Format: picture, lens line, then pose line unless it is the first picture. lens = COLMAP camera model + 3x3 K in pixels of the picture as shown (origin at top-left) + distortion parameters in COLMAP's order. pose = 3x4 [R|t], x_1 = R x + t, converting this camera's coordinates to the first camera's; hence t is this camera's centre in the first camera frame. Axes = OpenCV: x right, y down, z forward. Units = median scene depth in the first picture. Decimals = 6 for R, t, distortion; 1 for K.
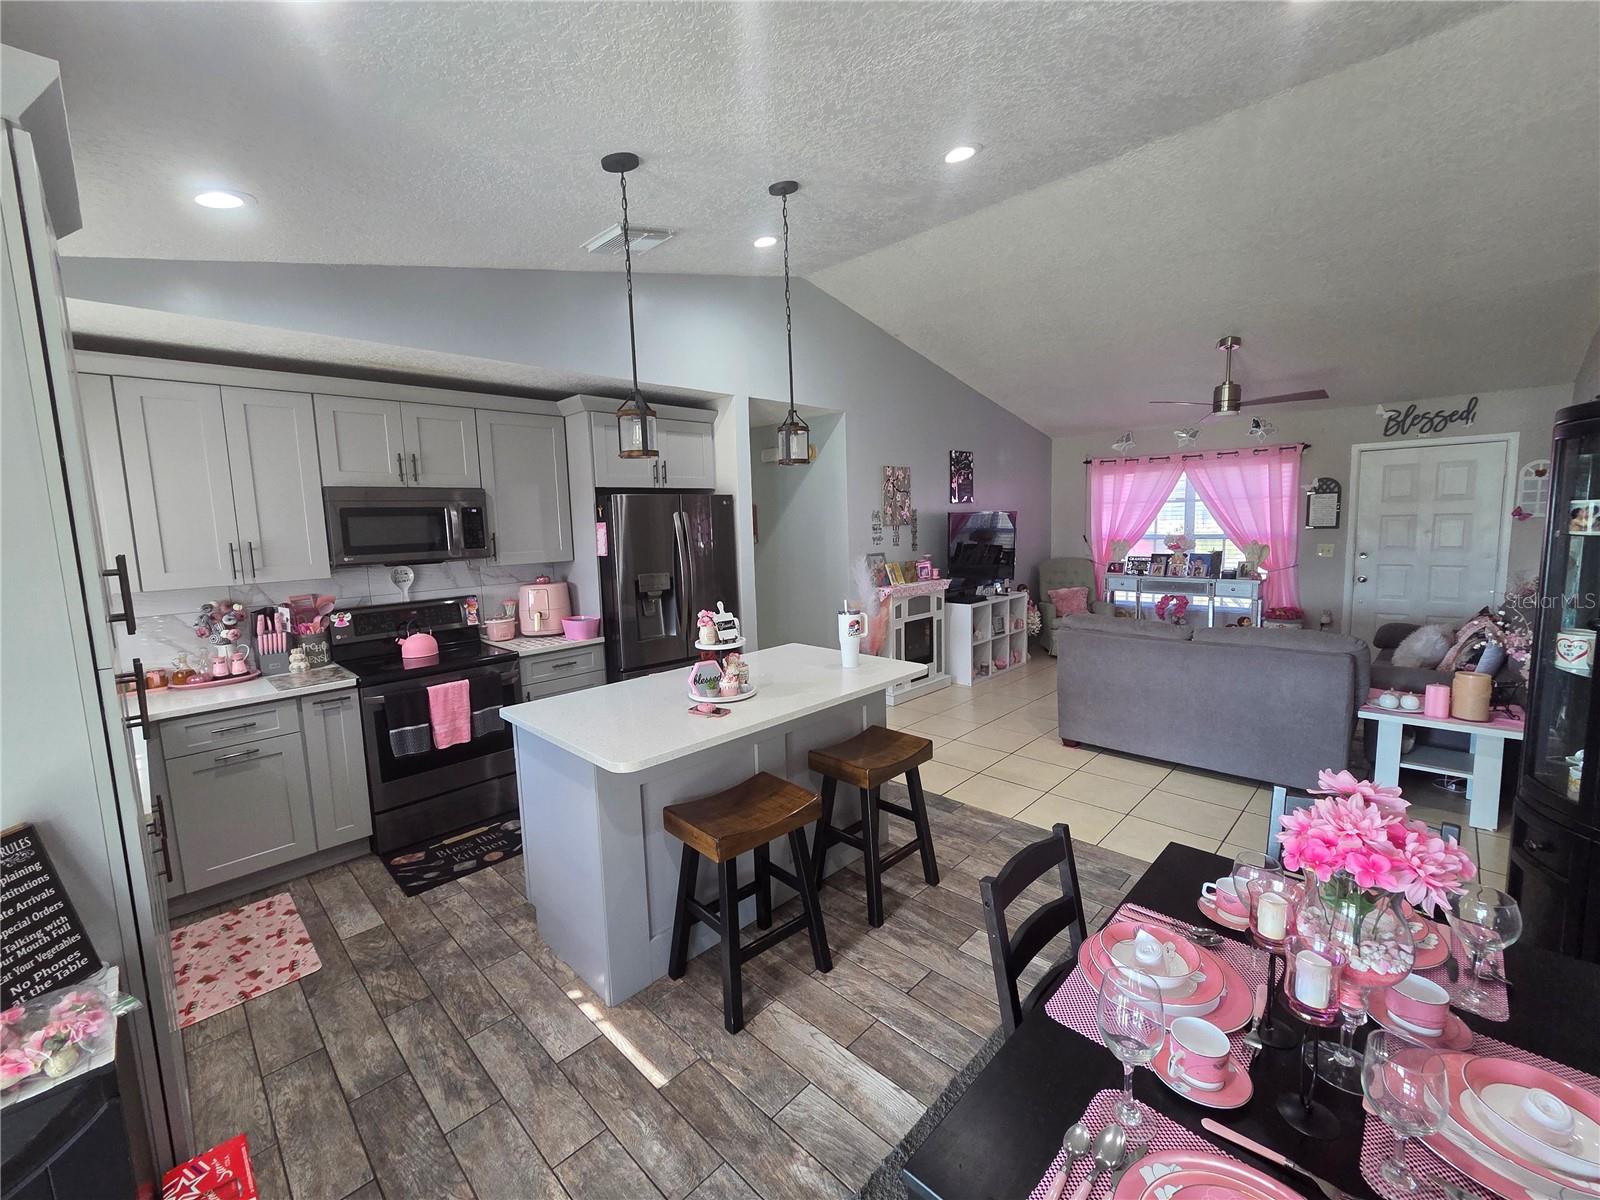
lens RADIAL K [[658.8, 0, 796.3], [0, 658.8, 596.8], [0, 0, 1]] dist [-0.000924, -0.000074]
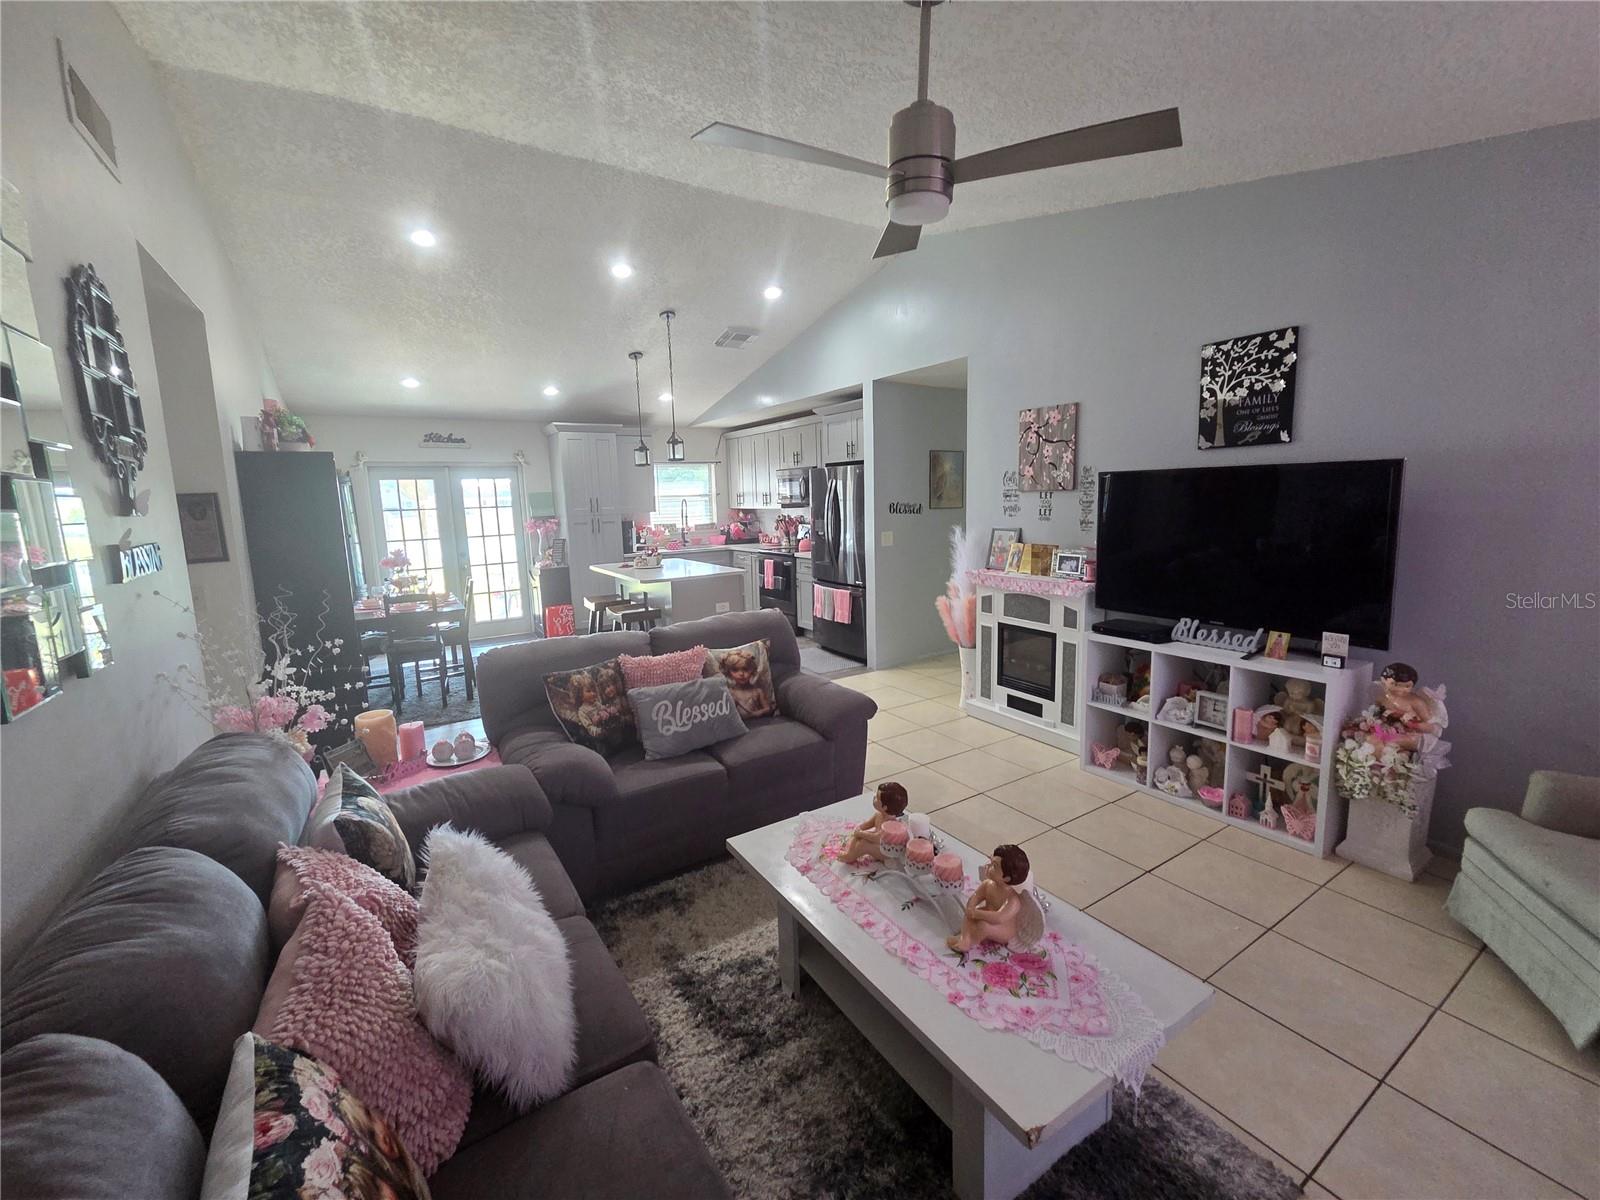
lens RADIAL K [[655.6, 0, 800.9], [0, 655.6, 586.8], [0, 0, 1]] dist [0.000517, 0.000012]
pose [[-0.219747, 0.173509, -0.960003, 0.935854], [-0.080350, 0.977494, 0.195062, -0.129503], [0.972242, 0.120000, -0.200860, 0.935780]]
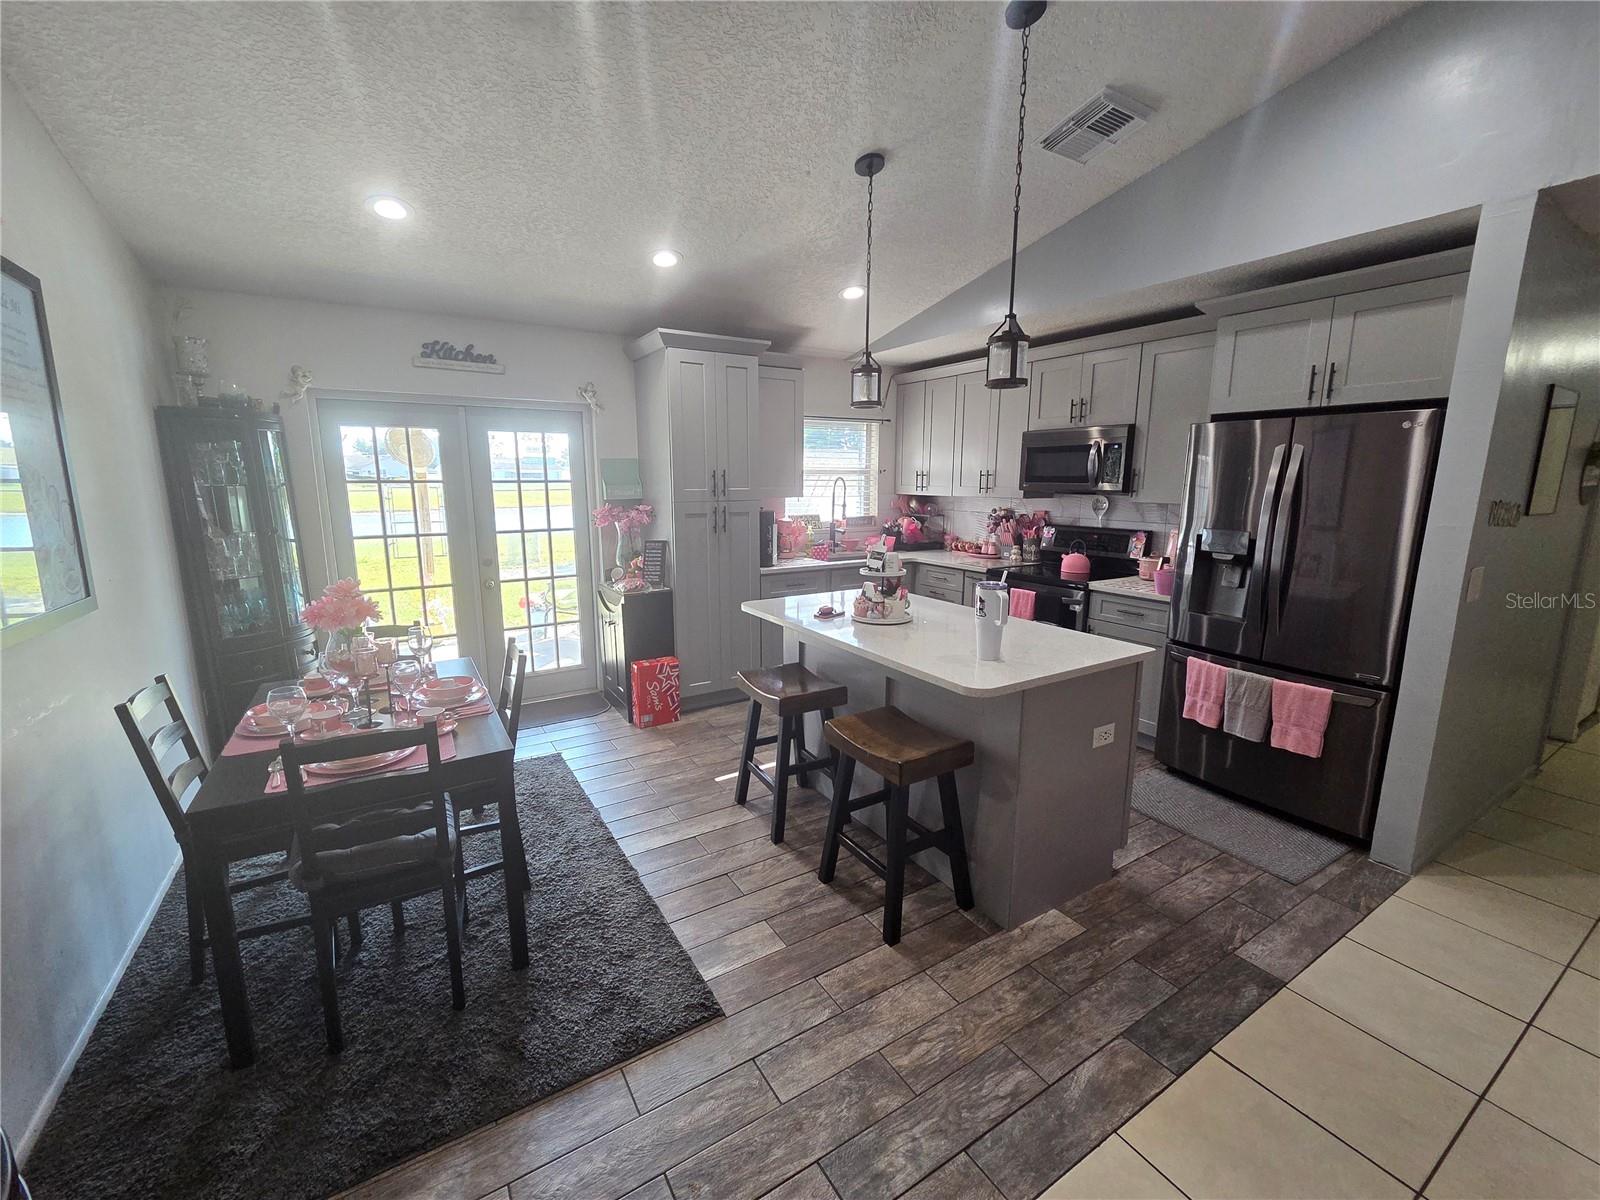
lens RADIAL K [[658.8, 0, 796.3], [0, 658.8, 596.8], [0, 0, 1]] dist [-0.000924, -0.000074]
pose [[-0.238699, 0.207886, -0.948581, 0.455714], [-0.109209, 0.964874, 0.238938, -0.064247], [0.964933, 0.160627, -0.207611, 0.512619]]
